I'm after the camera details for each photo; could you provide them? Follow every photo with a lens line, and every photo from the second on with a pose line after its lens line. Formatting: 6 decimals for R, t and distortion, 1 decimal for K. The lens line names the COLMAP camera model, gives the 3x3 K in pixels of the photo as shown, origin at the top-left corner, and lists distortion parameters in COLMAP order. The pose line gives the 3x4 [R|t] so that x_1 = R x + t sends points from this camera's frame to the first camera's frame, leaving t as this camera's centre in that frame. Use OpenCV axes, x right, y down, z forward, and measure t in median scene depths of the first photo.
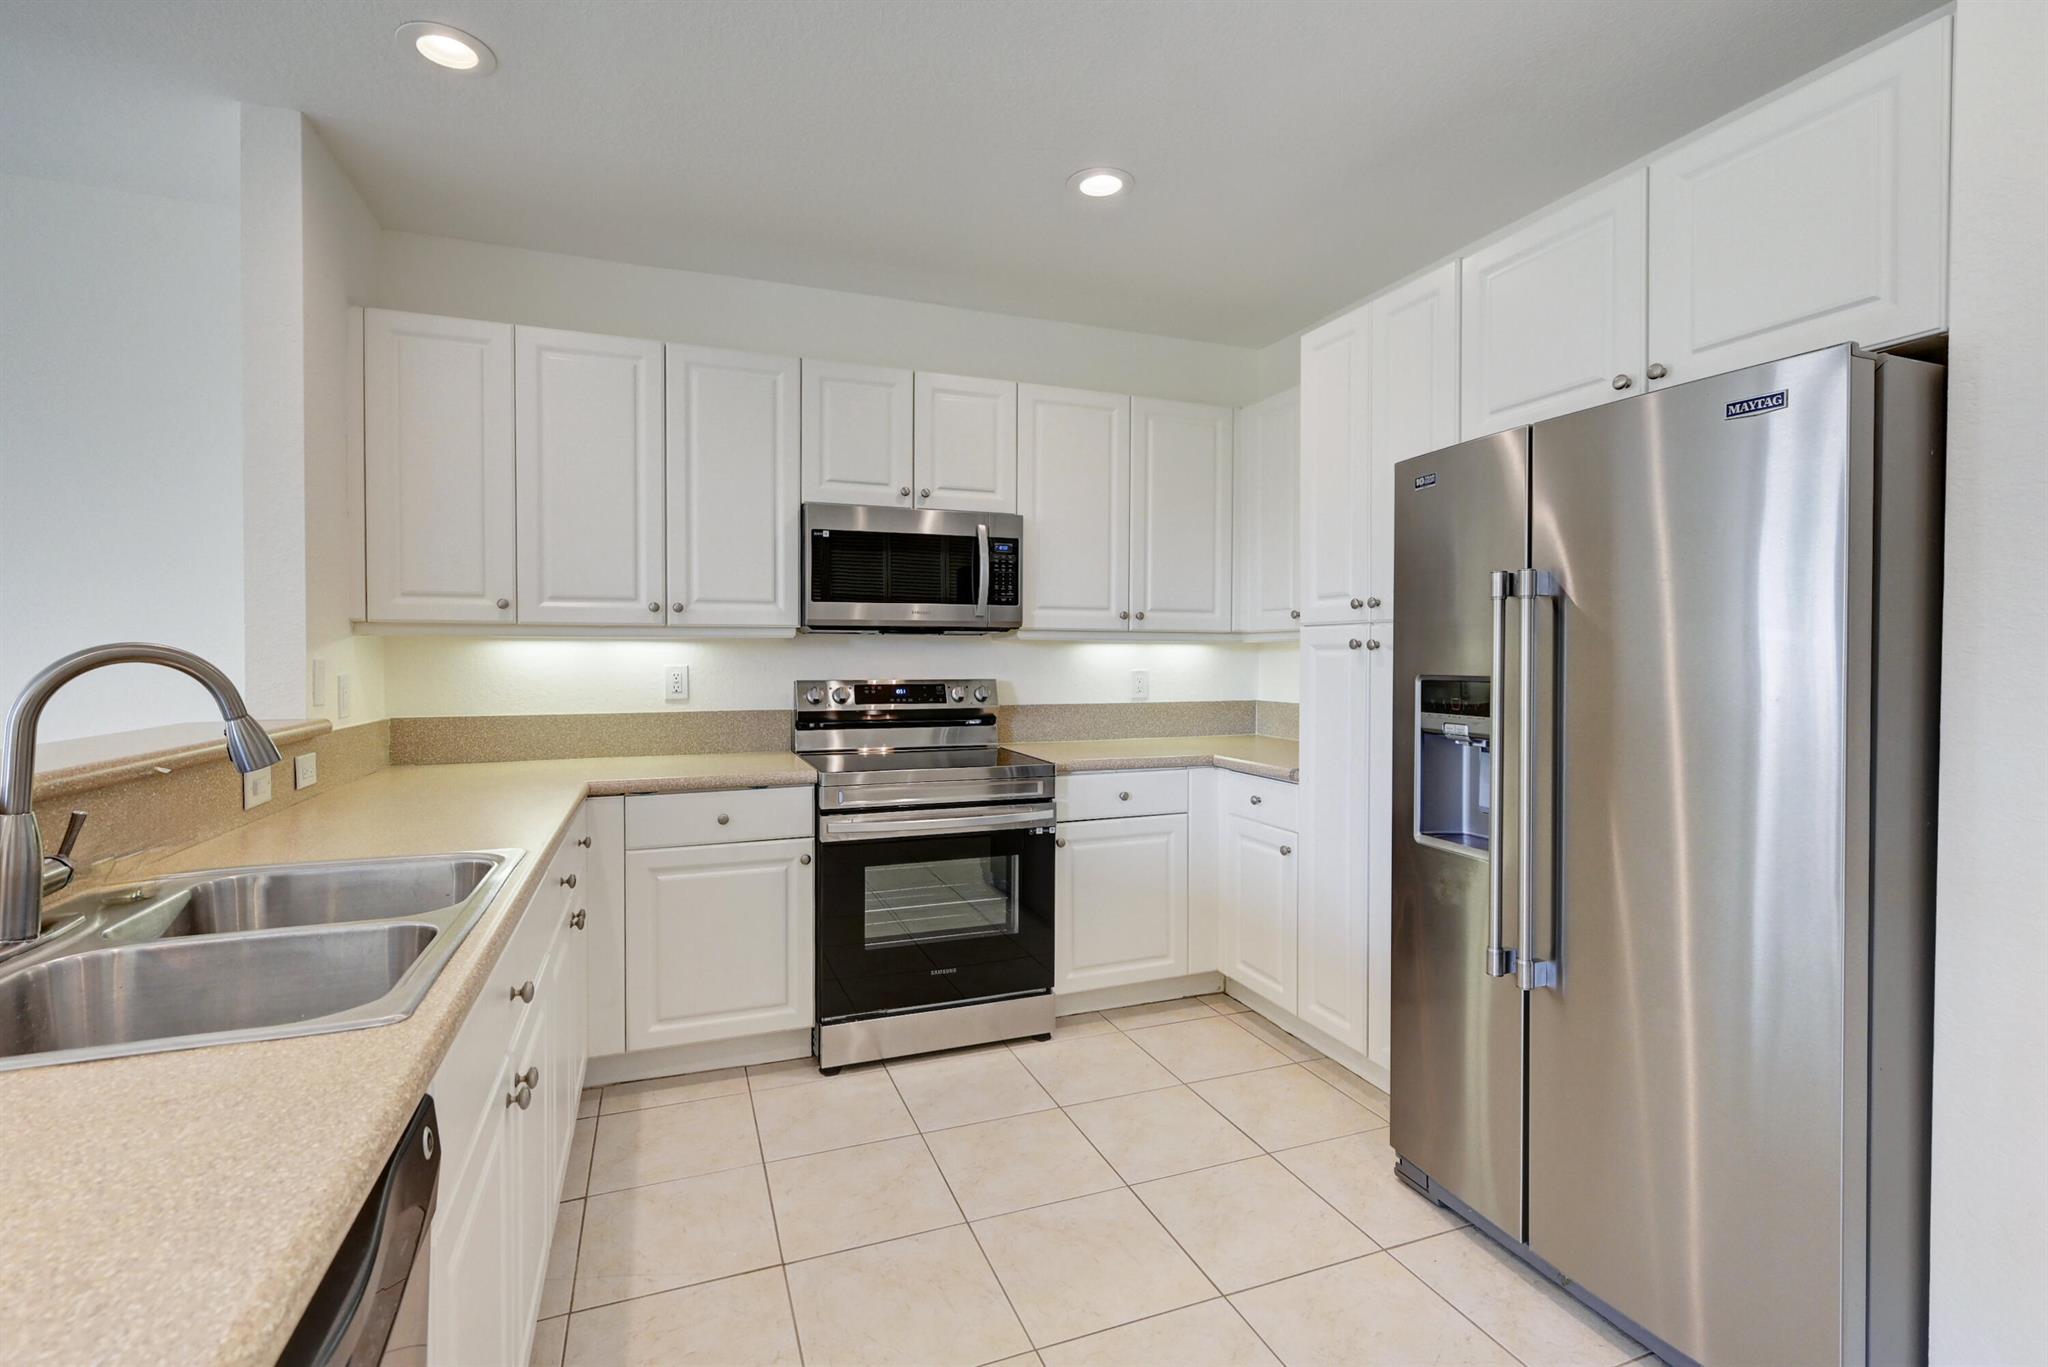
lens RADIAL K [[916.3, 0, 1051.9], [0, 916.3, 669.9], [0, 0, 1]] dist [0.000853, 0.000119]
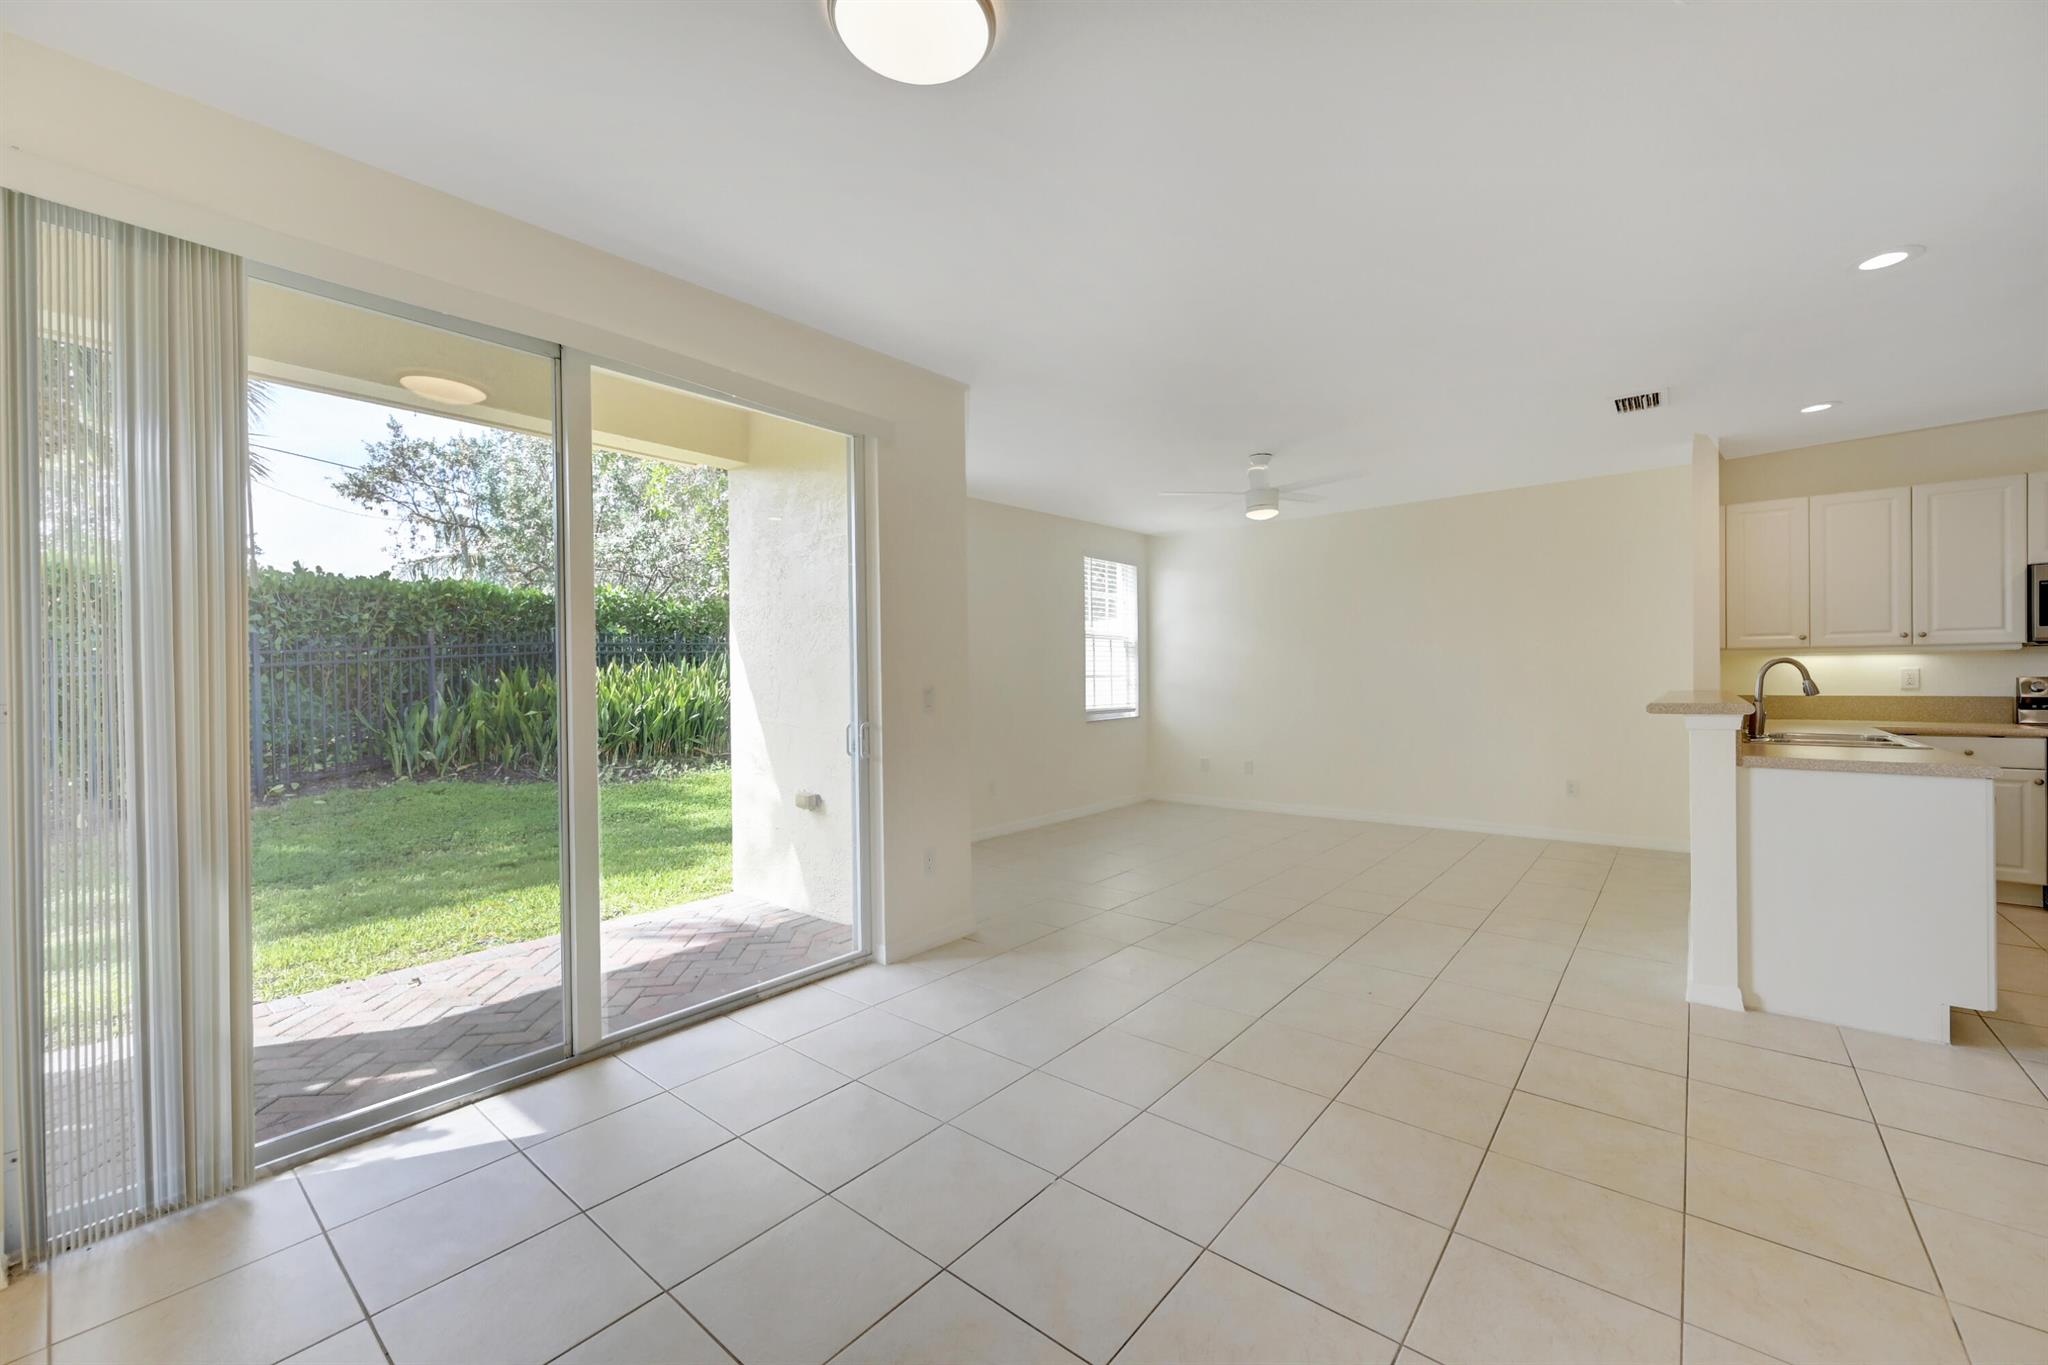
lens RADIAL K [[824.6, 0, 1026.1], [0, 824.6, 676.4], [0, 0, 1]] dist [0.003133, 0.000032]
pose [[0.472119, -0.004407, -0.881524, 0.177288], [-0.005847, 0.999950, -0.008131, 0.035085], [0.881515, 0.008993, 0.472070, -1.243435]]
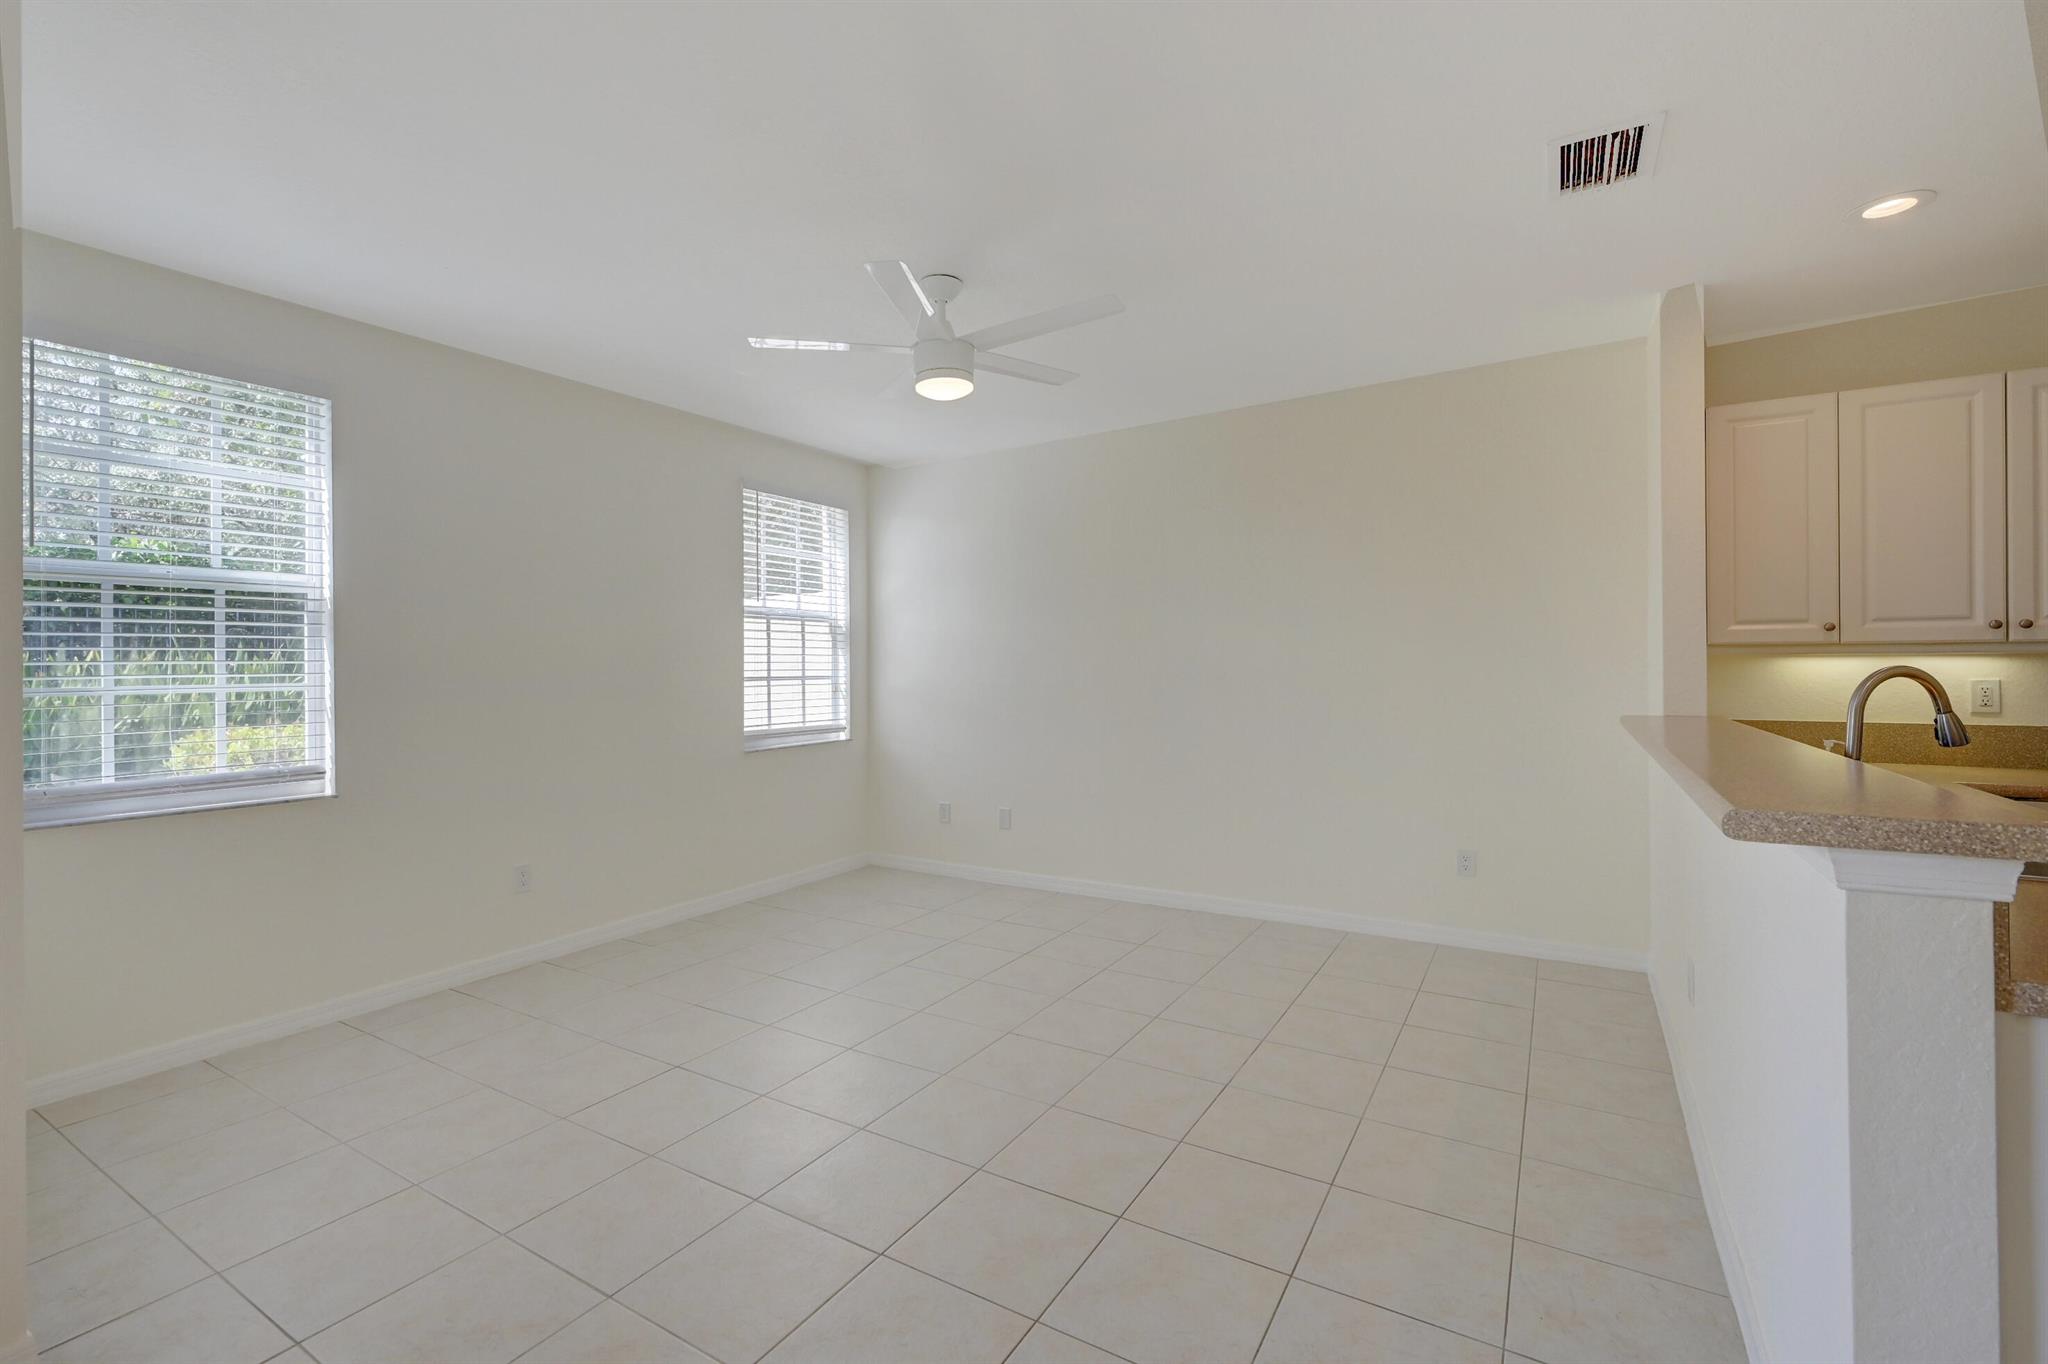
lens RADIAL K [[931.4, 0, 997.1], [0, 931.4, 657.8], [0, 0, 1]] dist [-0.001957, 0.000060]
pose [[0.587185, -0.010031, -0.809391, -0.236559], [-0.009668, 0.999765, -0.019404, 0.001855], [0.809395, 0.019219, 0.586950, -0.540773]]
